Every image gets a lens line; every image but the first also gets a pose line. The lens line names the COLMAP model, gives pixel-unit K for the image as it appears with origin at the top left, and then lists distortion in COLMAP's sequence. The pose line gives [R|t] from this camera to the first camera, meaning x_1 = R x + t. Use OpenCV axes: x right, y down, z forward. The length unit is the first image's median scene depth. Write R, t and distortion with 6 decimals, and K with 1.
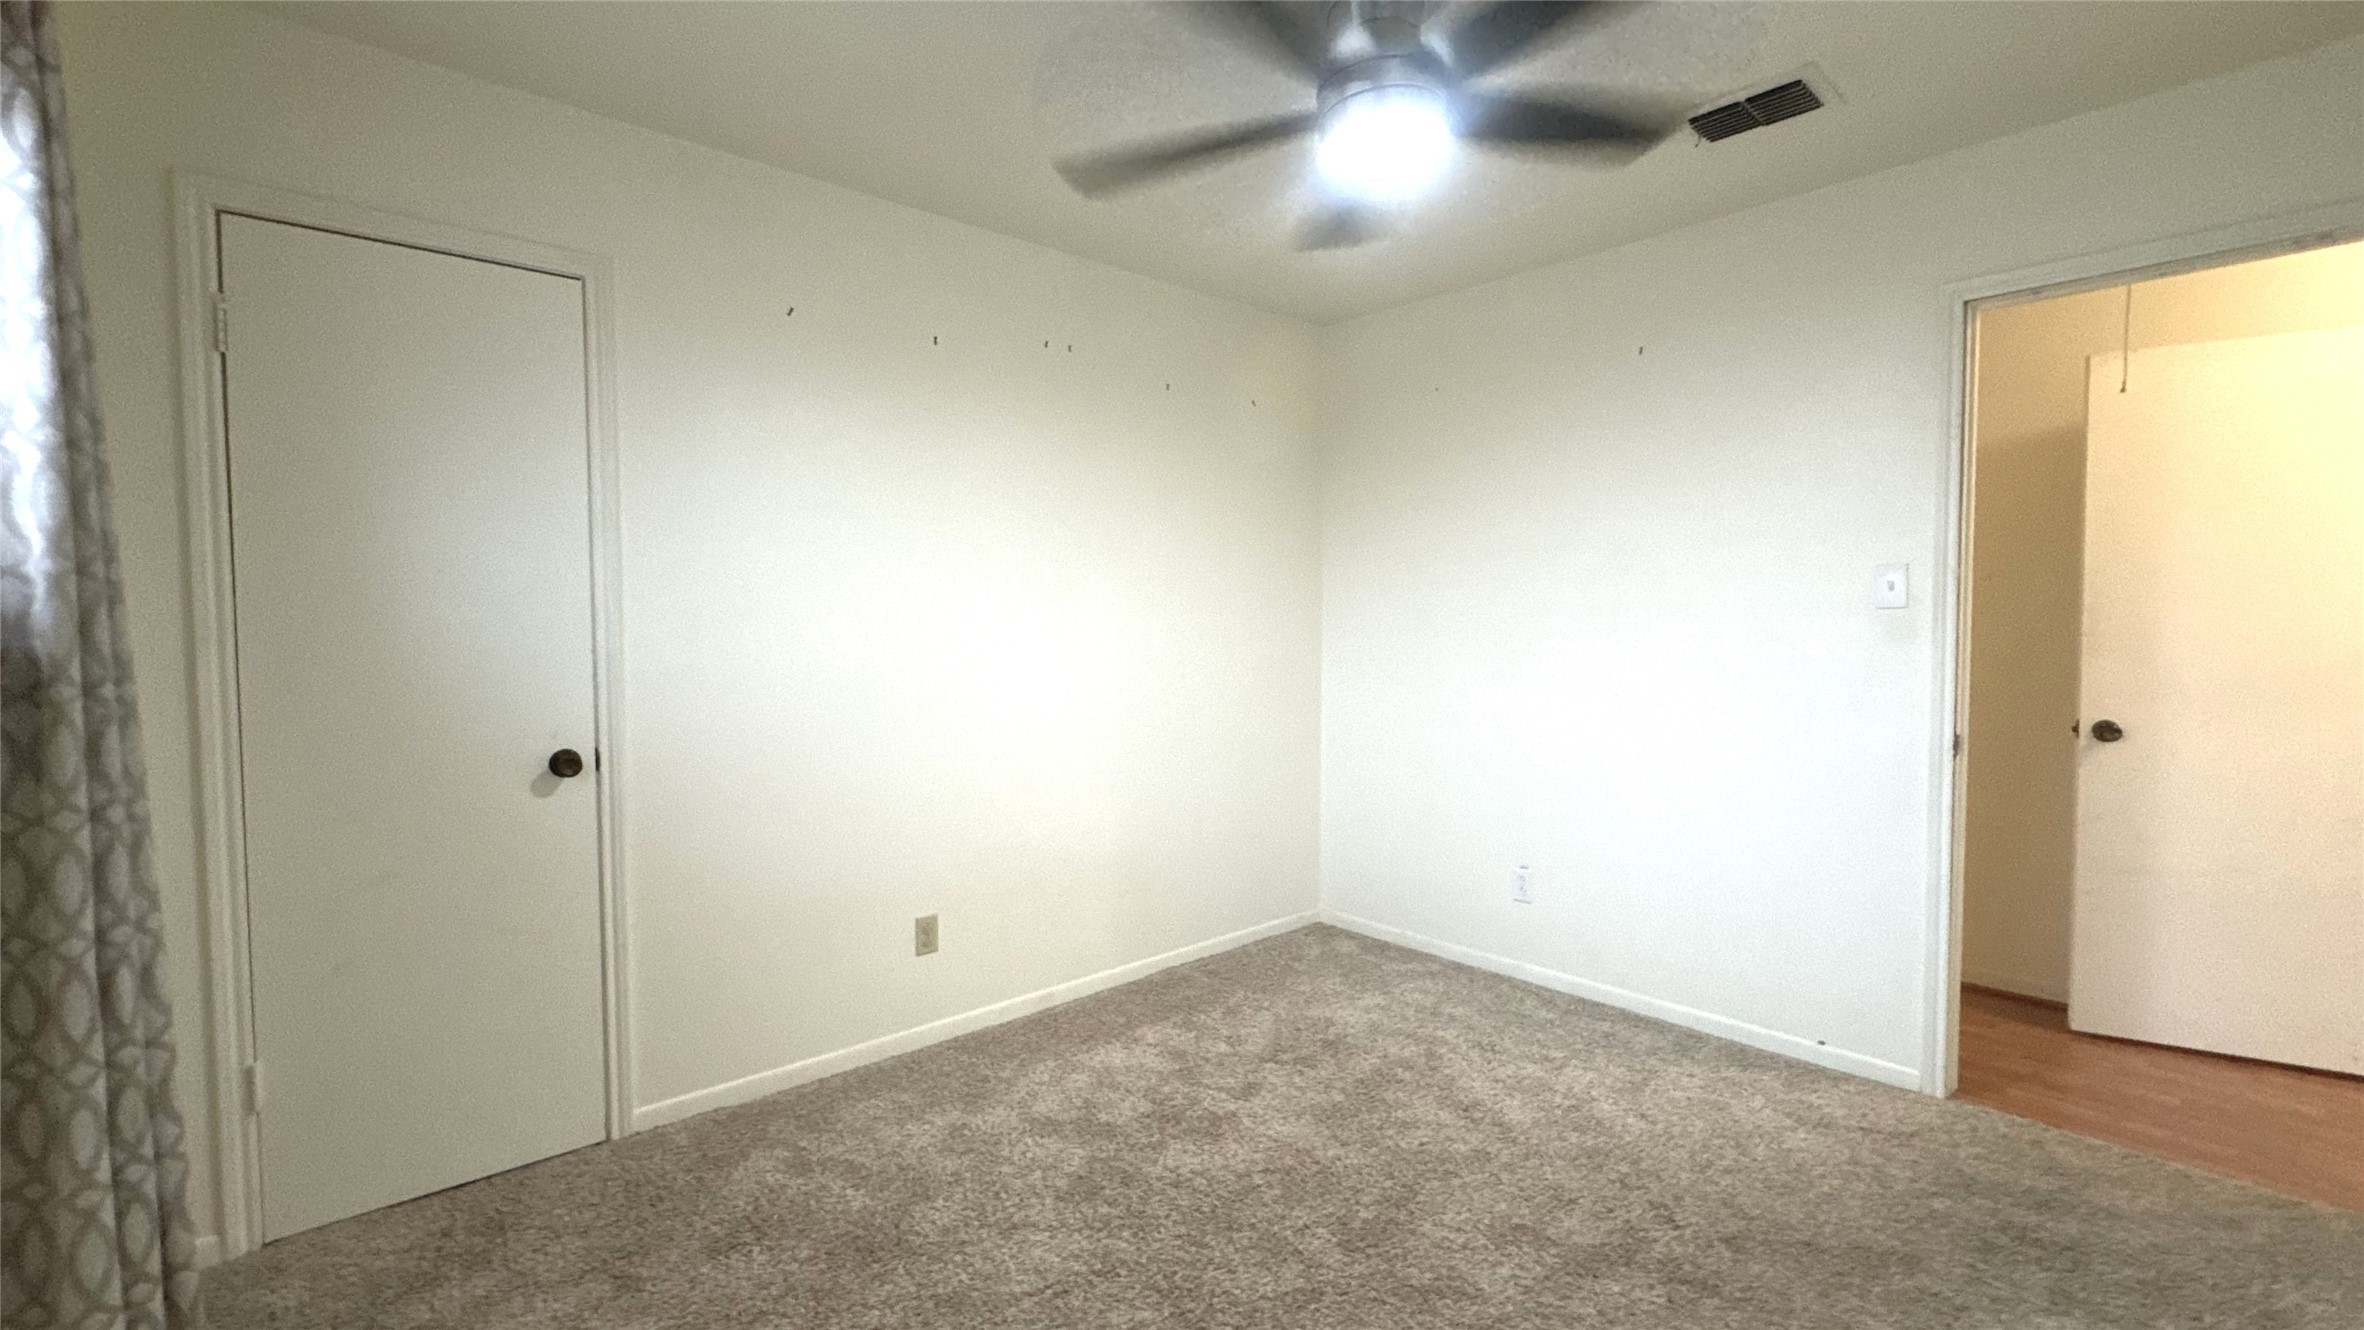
lens RADIAL K [[979.1, 0, 1184.8], [0, 979.1, 661.7], [0, 0, 1]] dist [-0.001667, 0.000583]
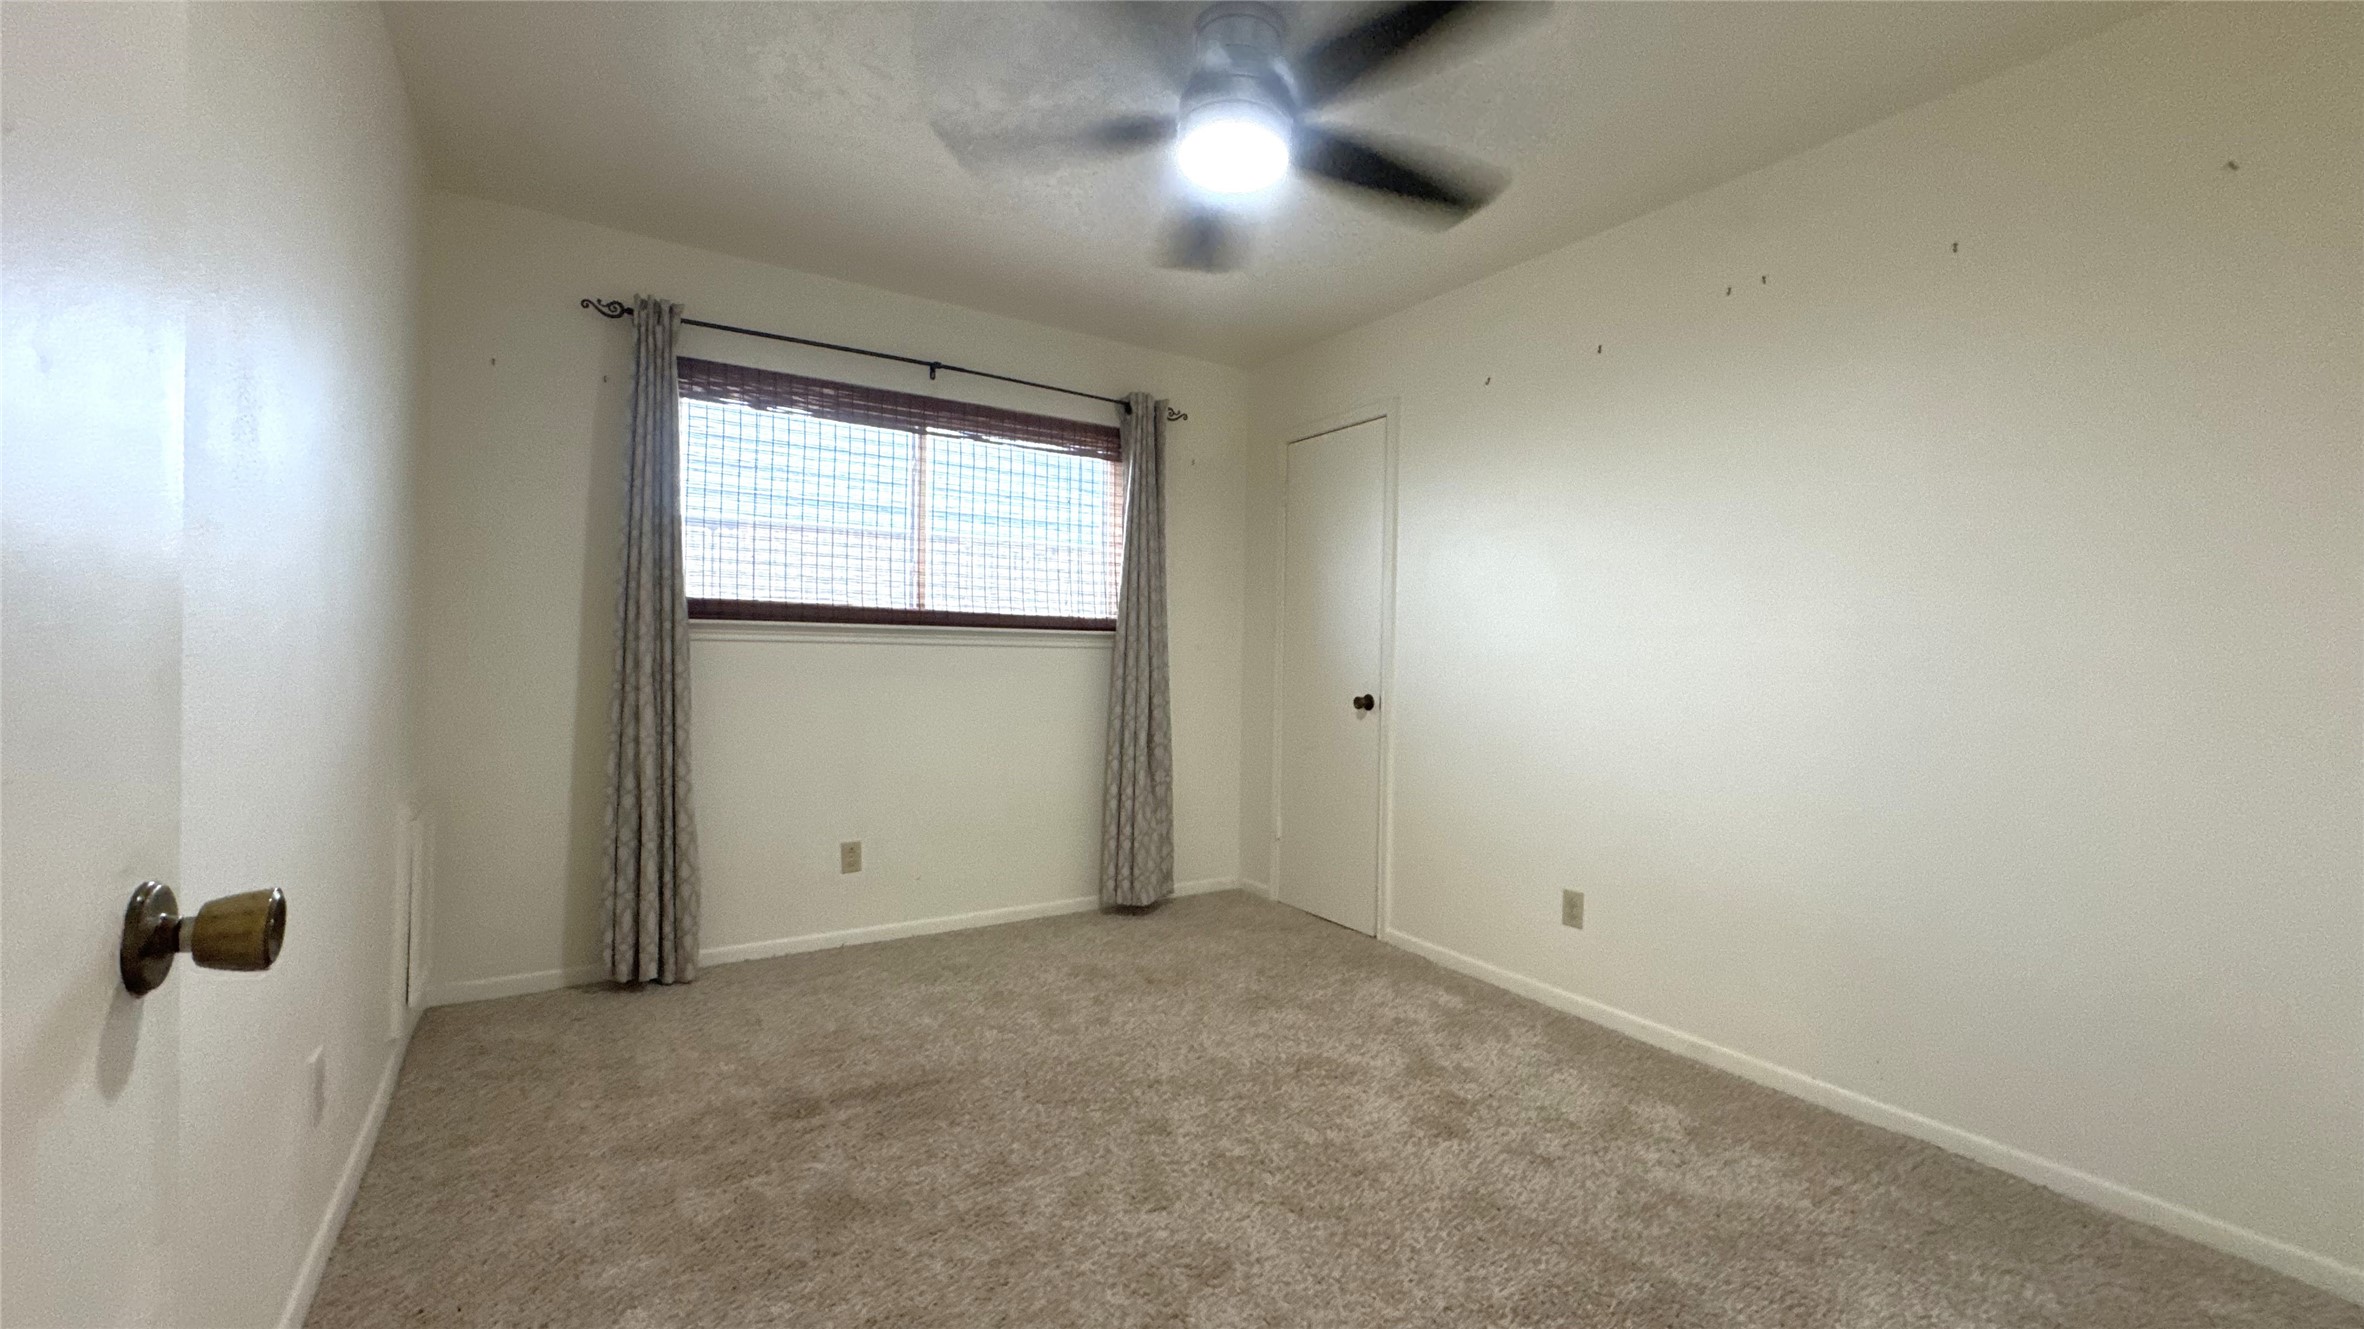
lens RADIAL K [[979.1, 0, 1184.8], [0, 979.1, 661.2], [0, 0, 1]] dist [-0.001667, 0.000583]
pose [[-0.155618, 0.018669, -0.987641, 0.939511], [-0.049261, 0.998431, 0.026634, 0.005532], [0.986588, 0.052797, -0.154454, 0.821902]]
